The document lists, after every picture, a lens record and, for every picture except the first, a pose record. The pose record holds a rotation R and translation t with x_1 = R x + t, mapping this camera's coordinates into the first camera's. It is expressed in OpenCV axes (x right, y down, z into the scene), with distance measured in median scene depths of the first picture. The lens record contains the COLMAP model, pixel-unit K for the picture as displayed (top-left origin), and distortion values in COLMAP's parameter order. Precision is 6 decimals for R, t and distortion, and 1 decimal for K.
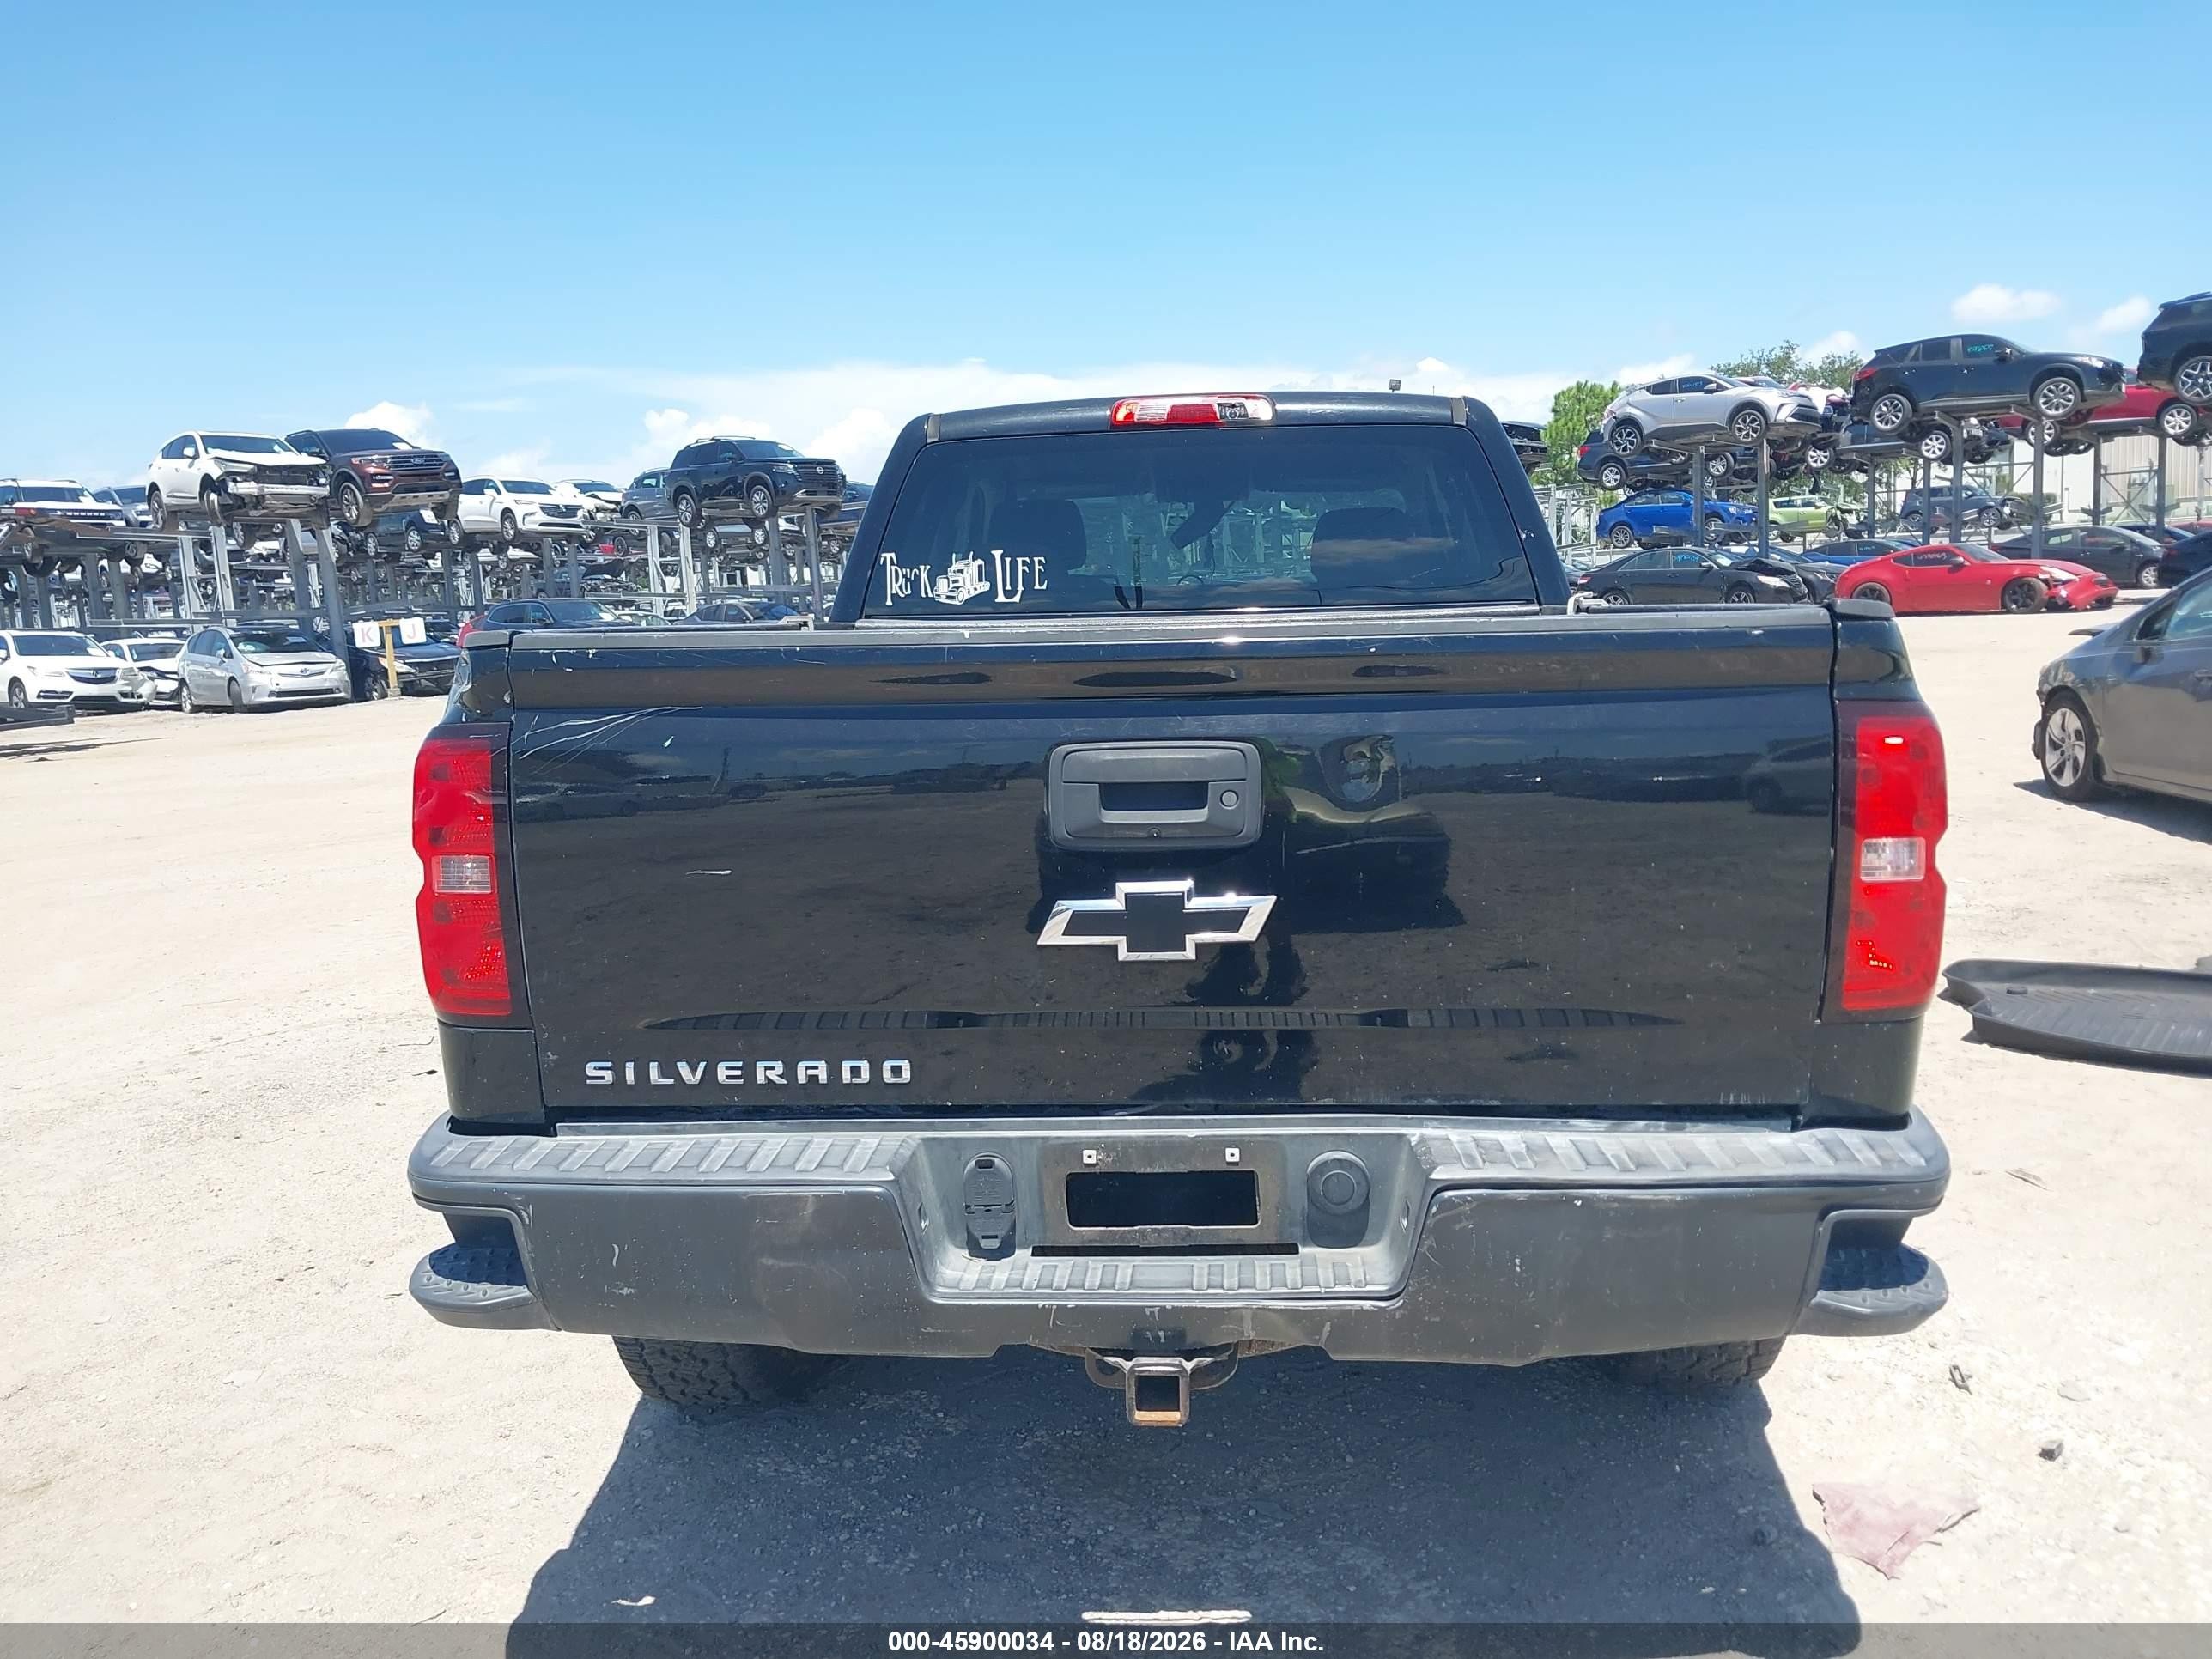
lens RADIAL K [[1731.1, 0, 1105.9], [0, 1731.1, 813.4], [0, 0, 1]] dist [0.003694, -0.005179]
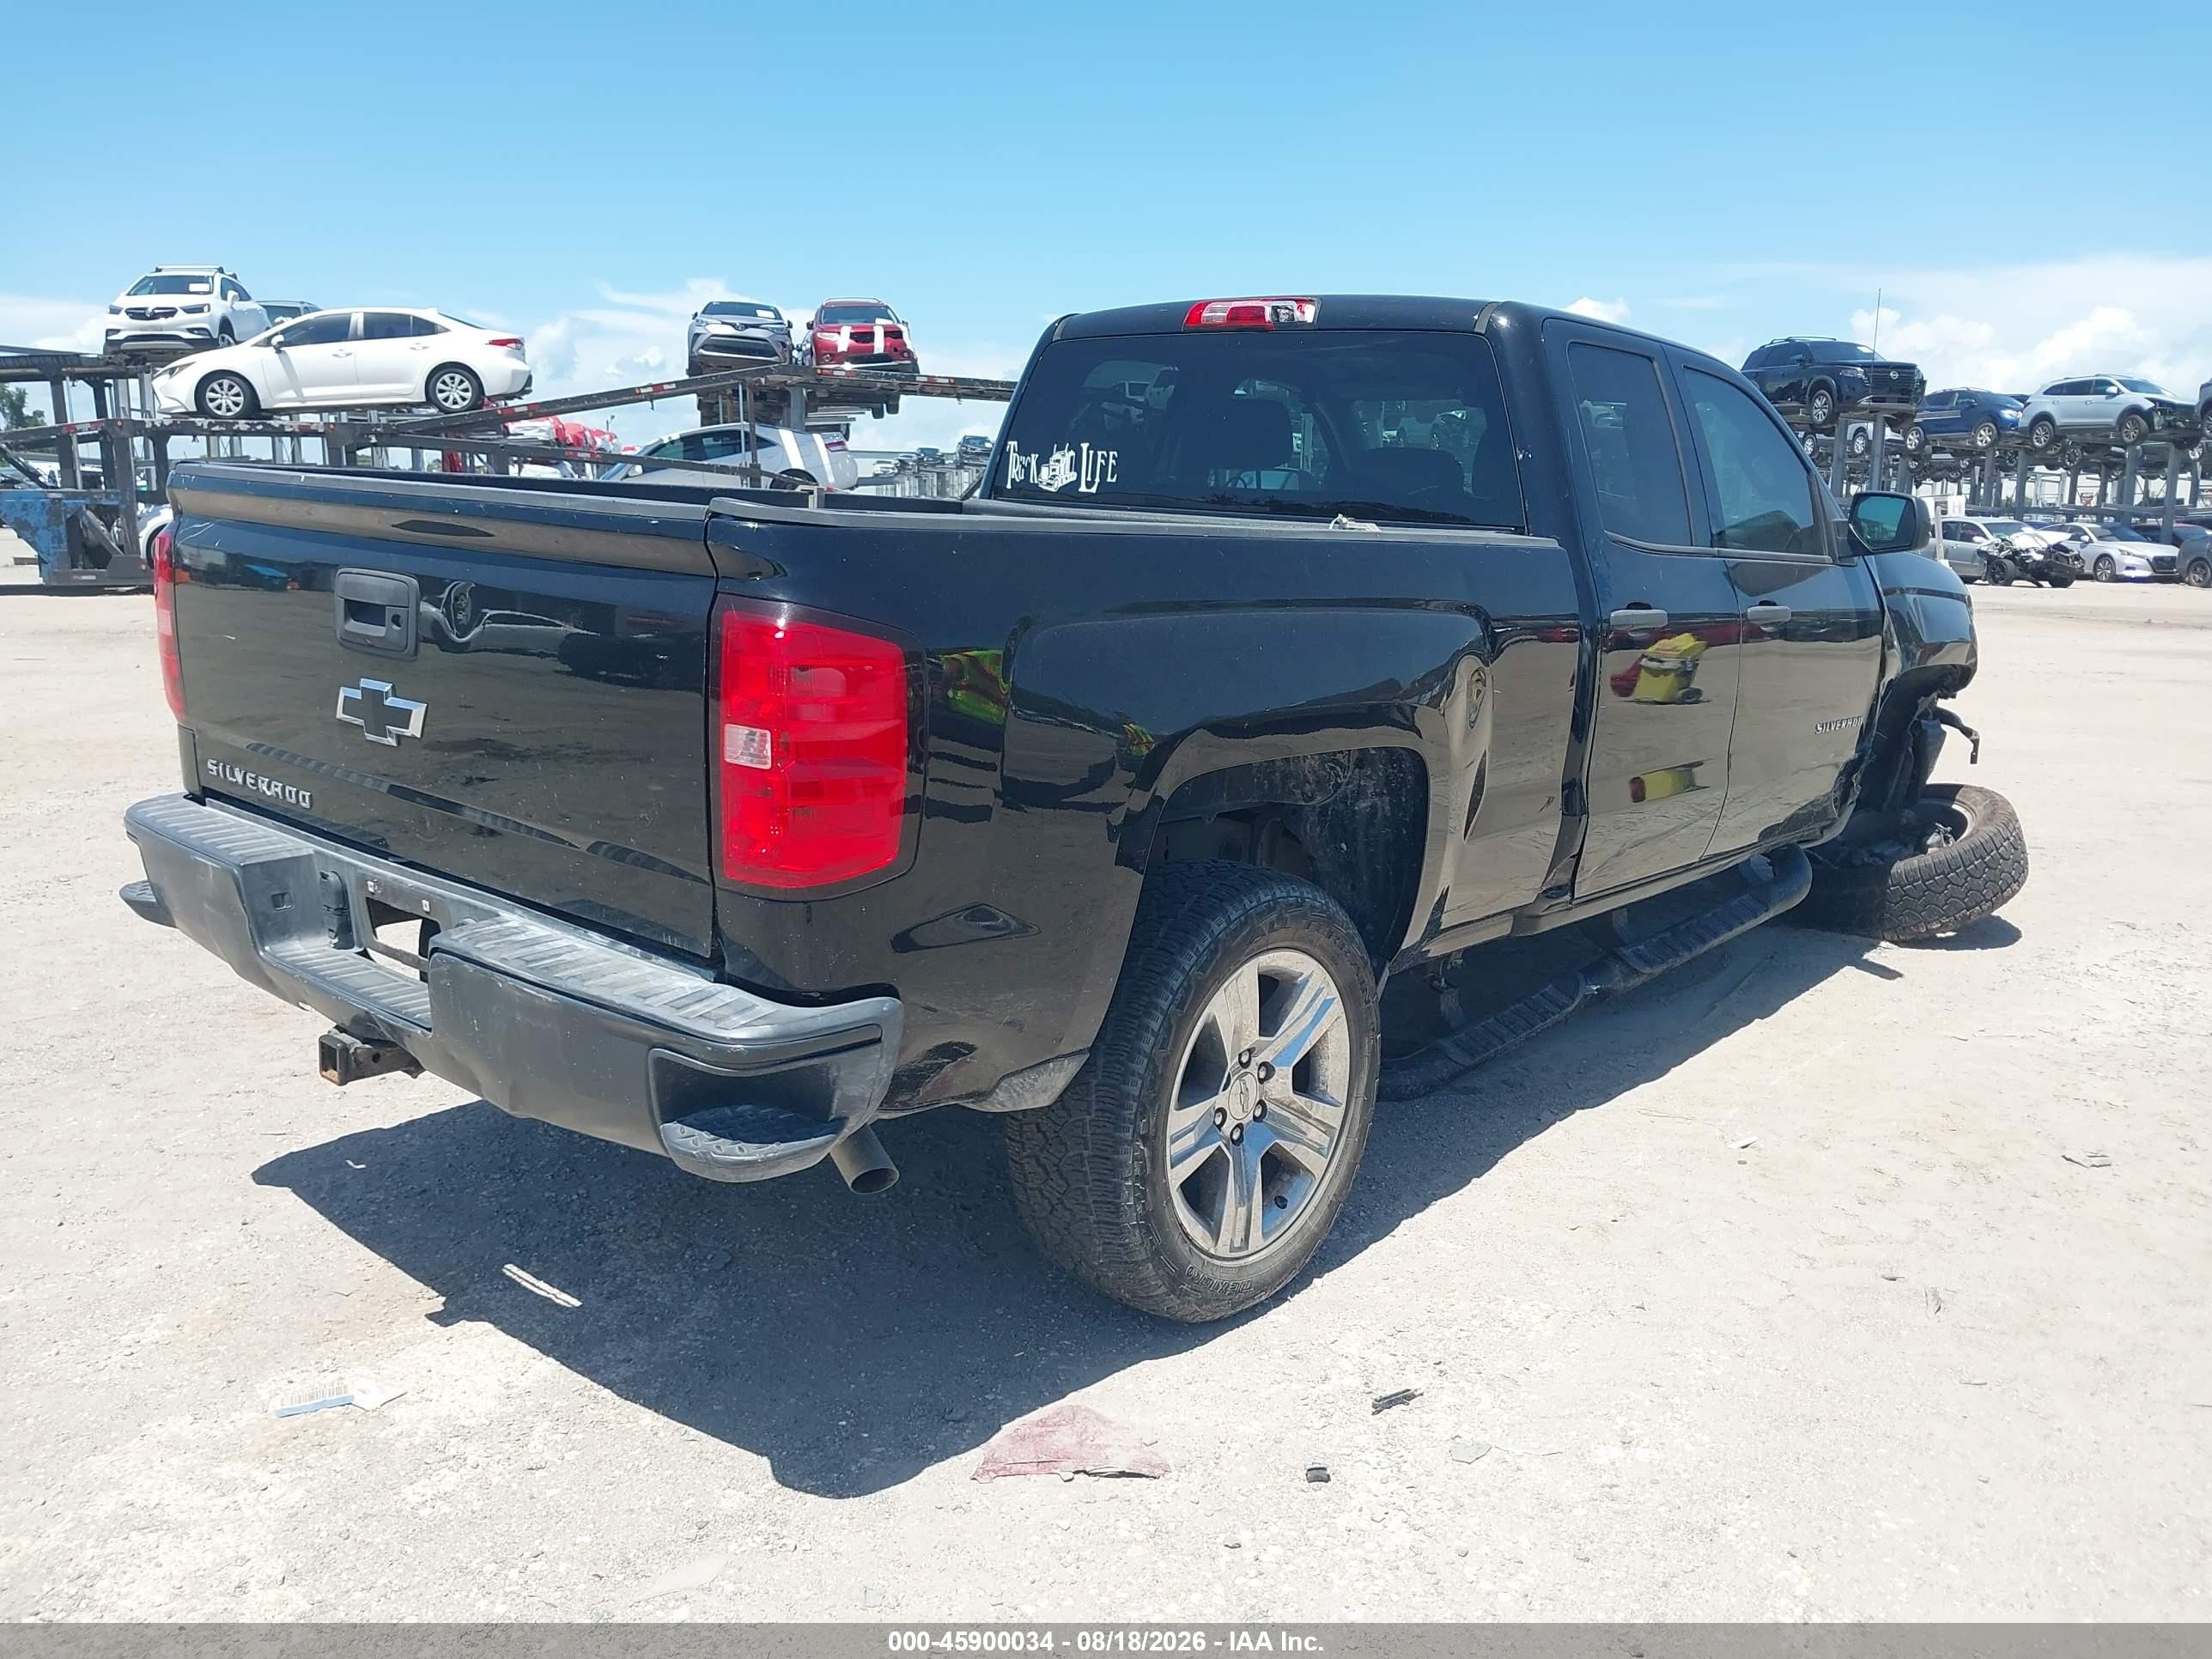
lens RADIAL K [[1731.1, 0, 1105.9], [0, 1731.1, 813.4], [0, 0, 1]] dist [0.003694, -0.005179]
pose [[0.804457, 0.169162, -0.569414, 0.607163], [-0.137257, 0.985587, 0.098886, -0.032942], [0.577935, -0.001393, 0.816081, 0.124251]]
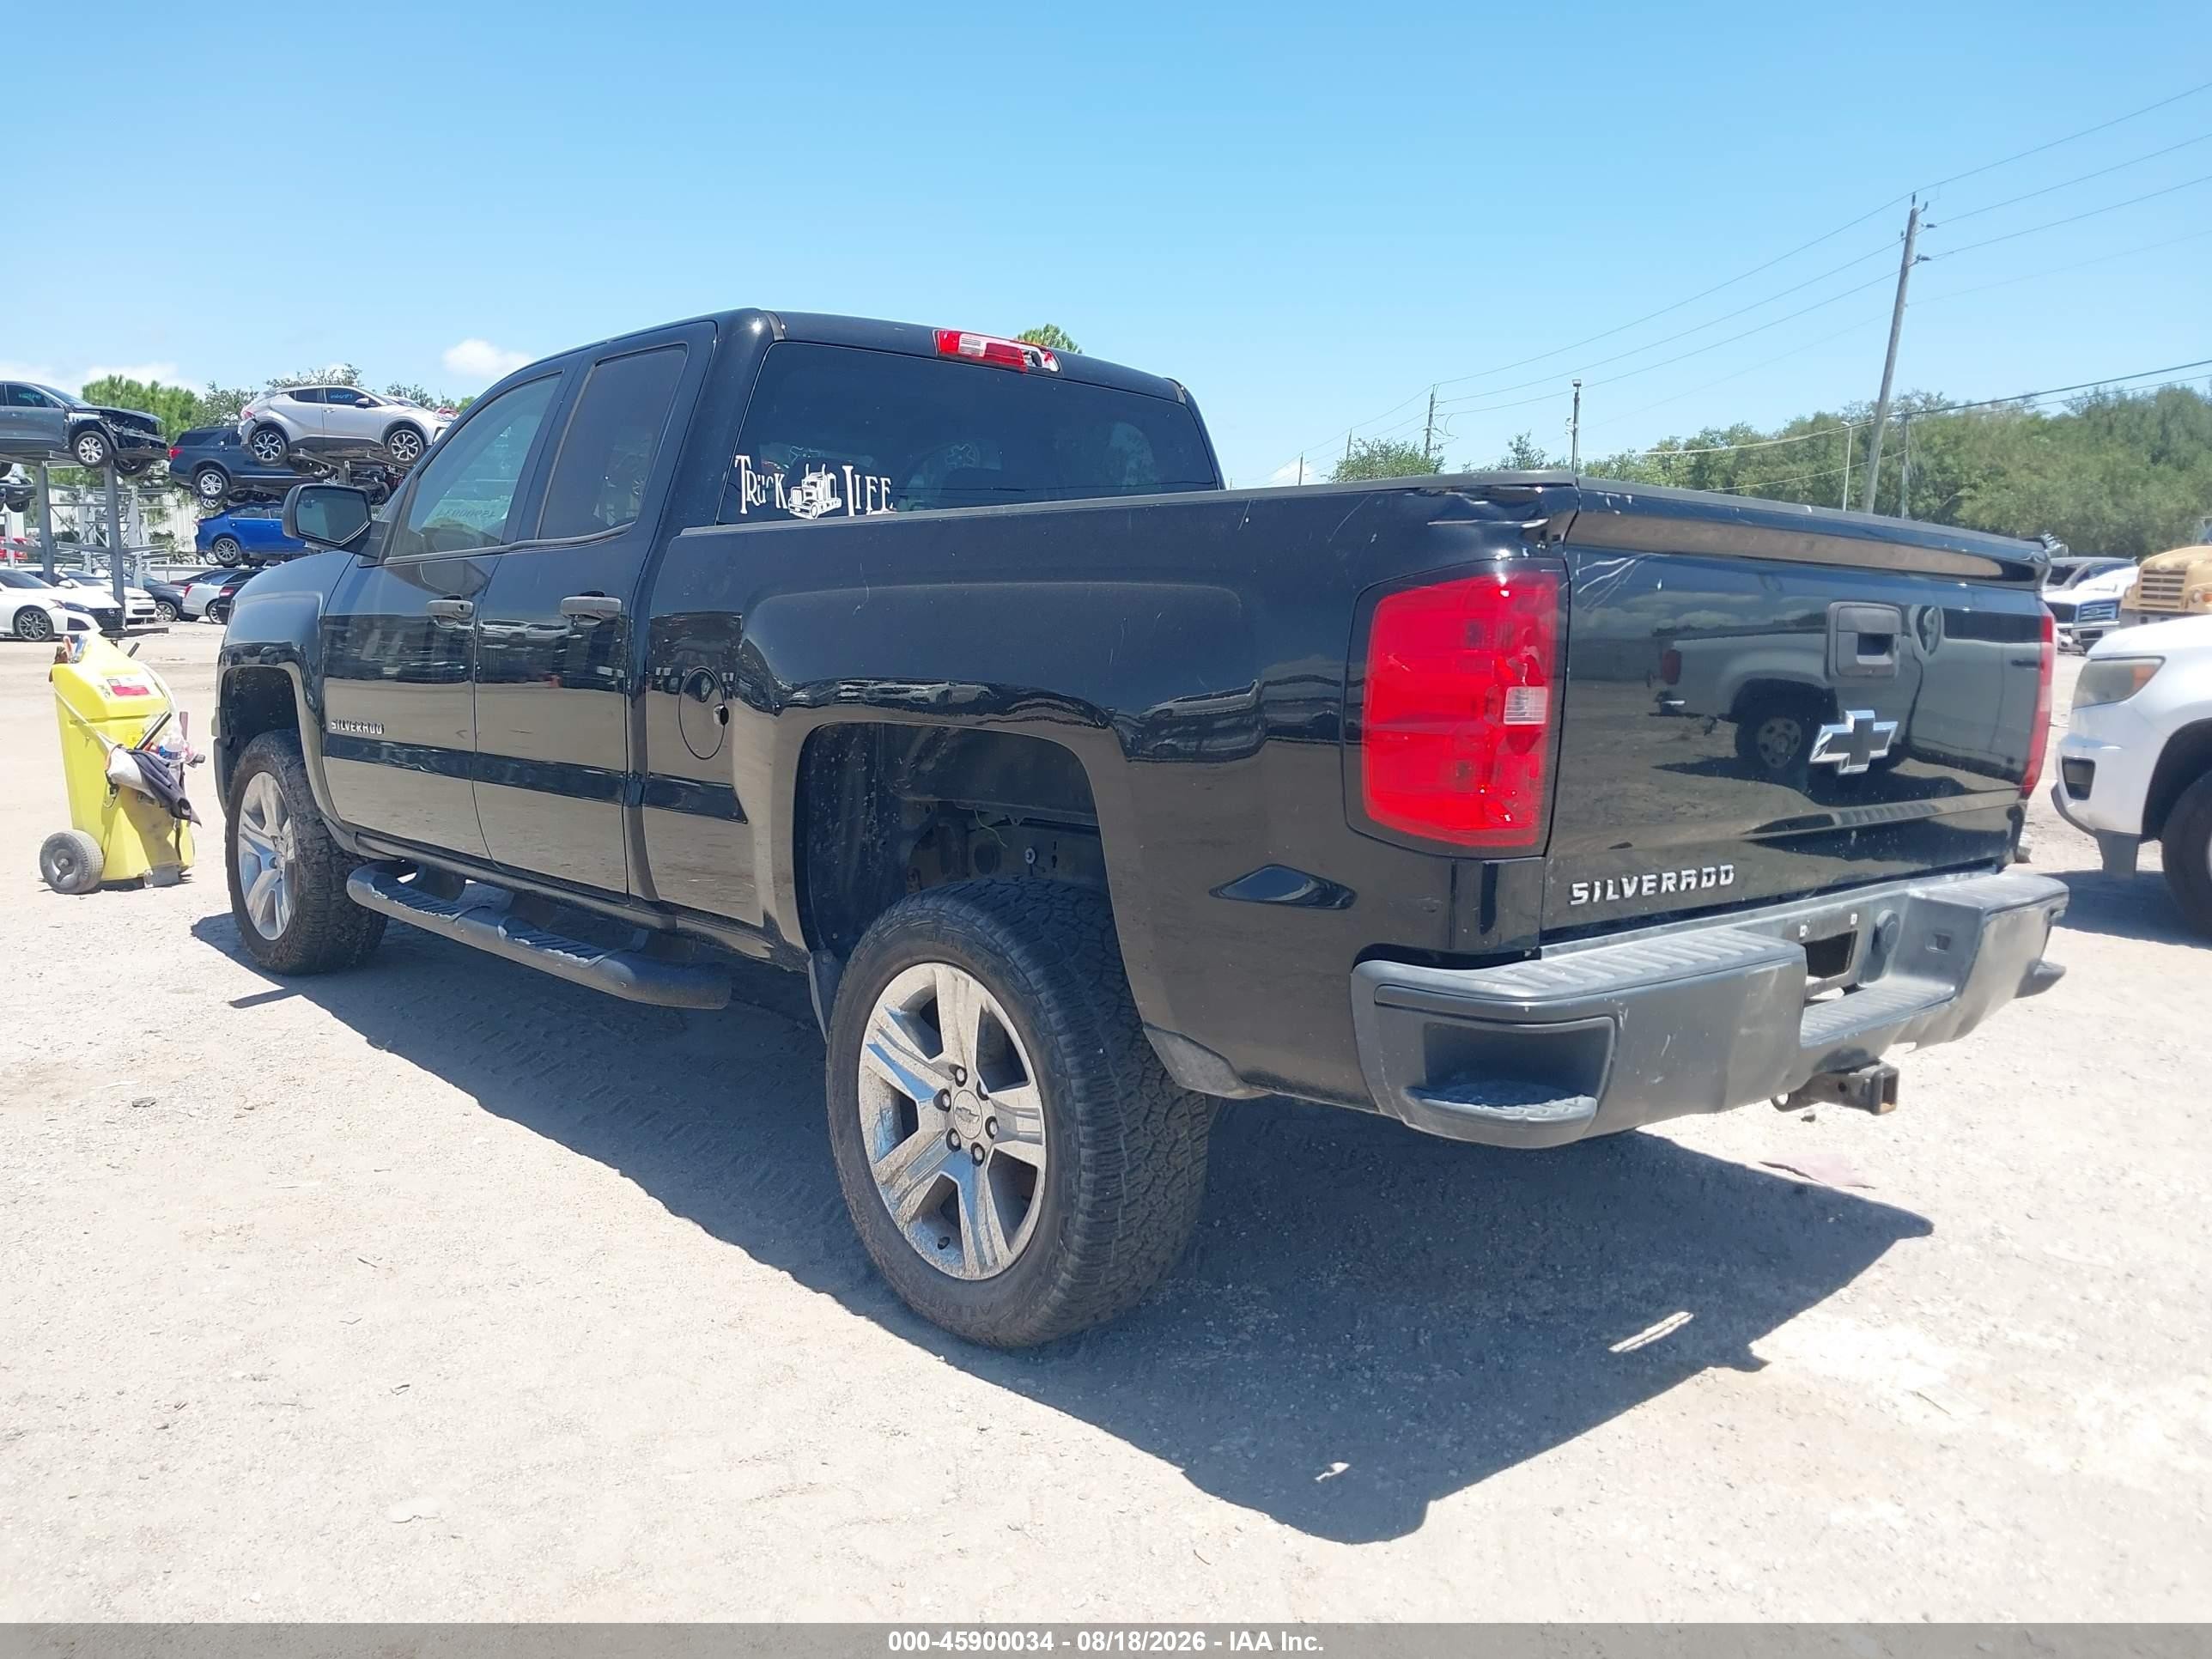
lens RADIAL K [[1734.8, 0, 1103.0], [0, 1734.8, 838.7], [0, 0, 1]] dist [0.006152, -0.031010]
pose [[0.697802, -0.042397, 0.715035, -0.658556], [0.045767, 0.998846, 0.014562, 0.045197], [-0.714827, 0.022564, 0.698937, 0.240516]]
